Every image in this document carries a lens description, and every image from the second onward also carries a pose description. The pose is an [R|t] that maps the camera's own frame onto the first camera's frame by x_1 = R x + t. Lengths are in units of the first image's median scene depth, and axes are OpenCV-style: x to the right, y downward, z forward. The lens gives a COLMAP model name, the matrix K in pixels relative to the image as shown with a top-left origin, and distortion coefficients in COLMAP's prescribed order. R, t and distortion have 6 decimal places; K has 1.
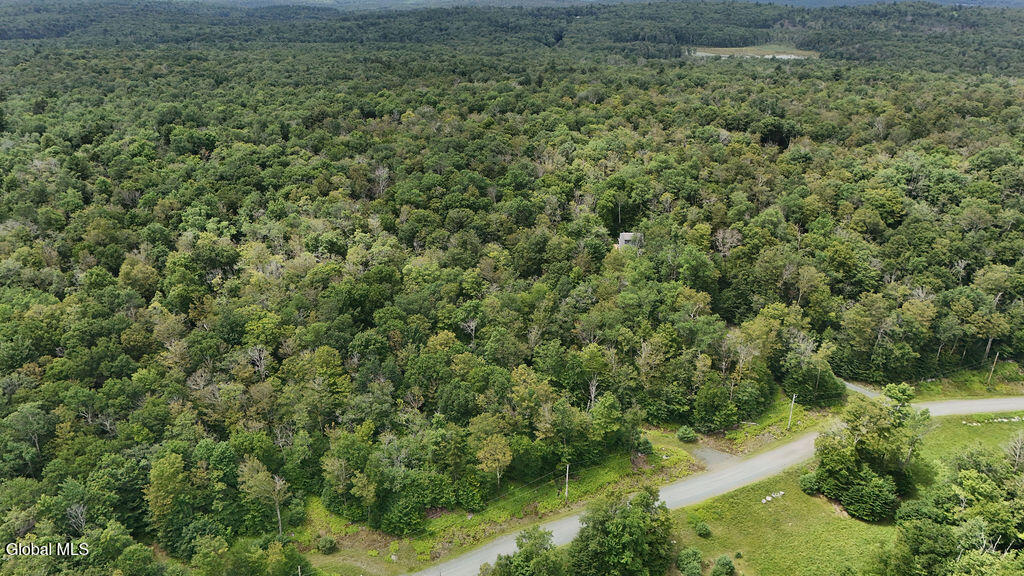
lens RADIAL K [[751.2, 0, 512.0], [0, 751.2, 288.0], [0, 0, 1]] dist [0.080420, -0.073669]
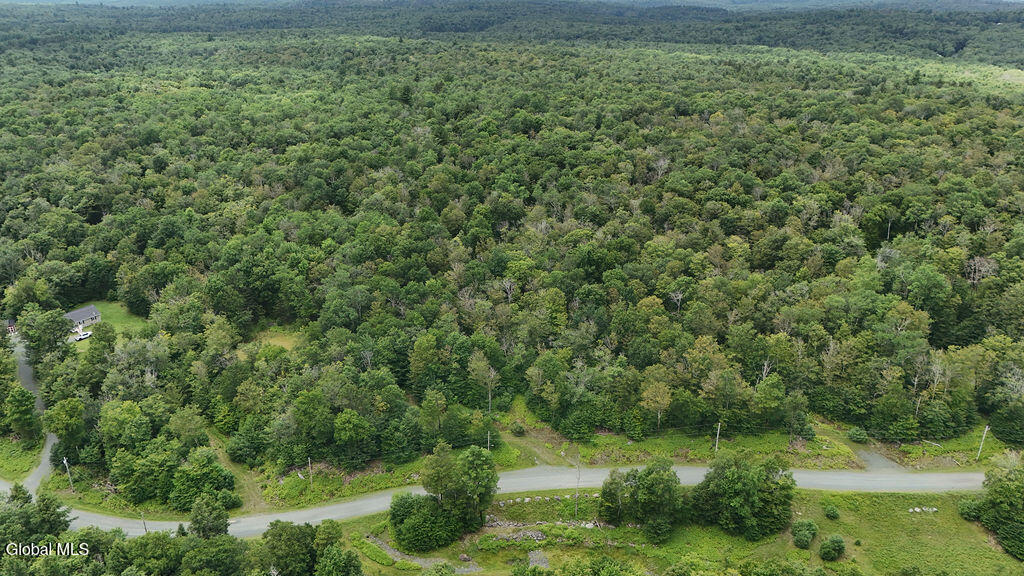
lens RADIAL K [[751.2, 0, 512.0], [0, 751.2, 288.0], [0, 0, 1]] dist [0.080420, -0.073669]
pose [[0.884191, 0.183110, -0.429741, 0.173923], [-0.182616, 0.982252, 0.042801, 0.027511], [0.429951, 0.040633, 0.901937, -0.128701]]
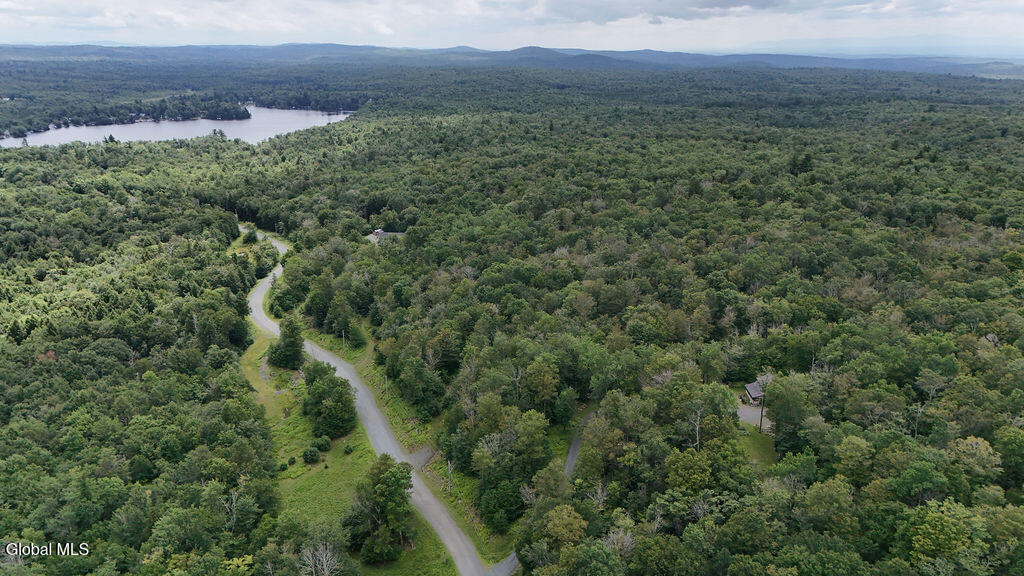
lens RADIAL K [[751.2, 0, 512.0], [0, 751.2, 288.0], [0, 0, 1]] dist [0.080420, -0.073669]
pose [[-0.000662, 0.311214, -0.950340, 1.015863], [-0.386882, 0.876256, 0.287223, -0.317959], [0.922129, 0.367859, 0.119823, 0.678119]]
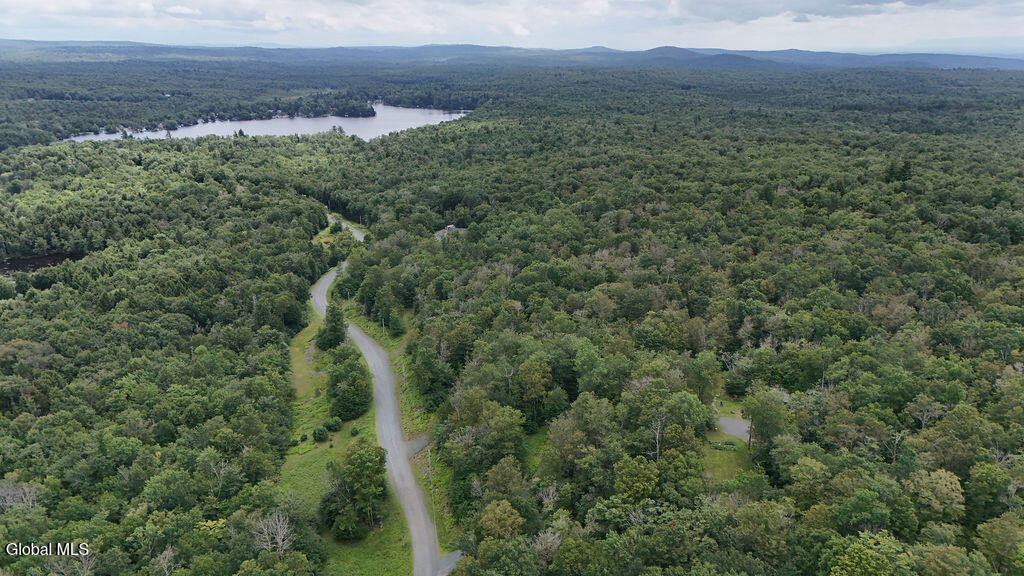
lens RADIAL K [[751.2, 0, 512.0], [0, 751.2, 288.0], [0, 0, 1]] dist [0.080420, -0.073669]
pose [[-0.172890, 0.306118, -0.936163, 1.011311], [-0.380318, 0.856012, 0.350146, -0.375429], [0.908552, 0.416576, -0.031574, 0.818532]]
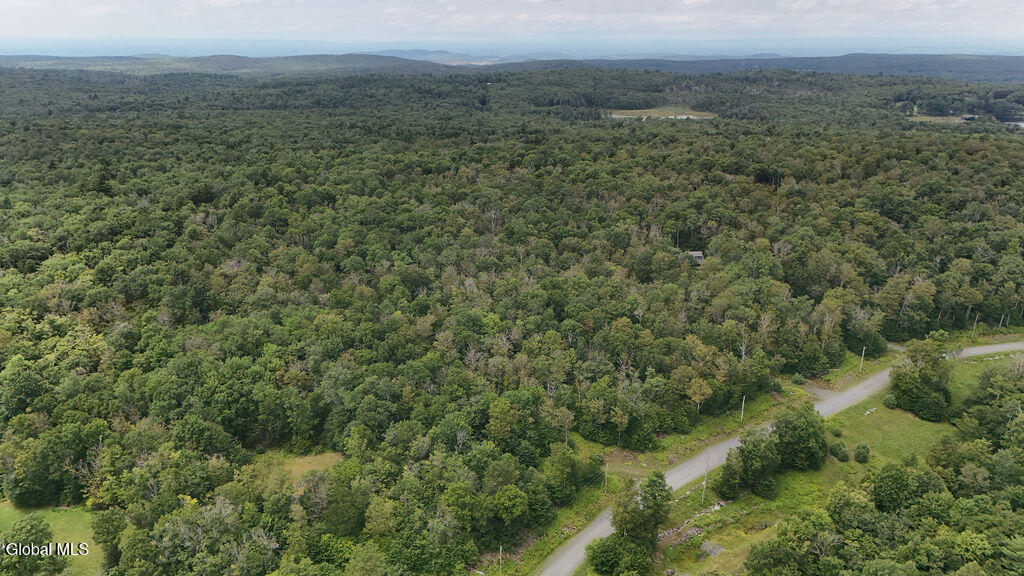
lens RADIAL K [[751.2, 0, 512.0], [0, 751.2, 288.0], [0, 0, 1]] dist [0.080420, -0.073669]
pose [[0.986537, -0.050516, 0.155543, -0.399815], [0.062193, 0.995525, -0.071141, 0.070840], [-0.151253, 0.079857, 0.985264, -0.263528]]
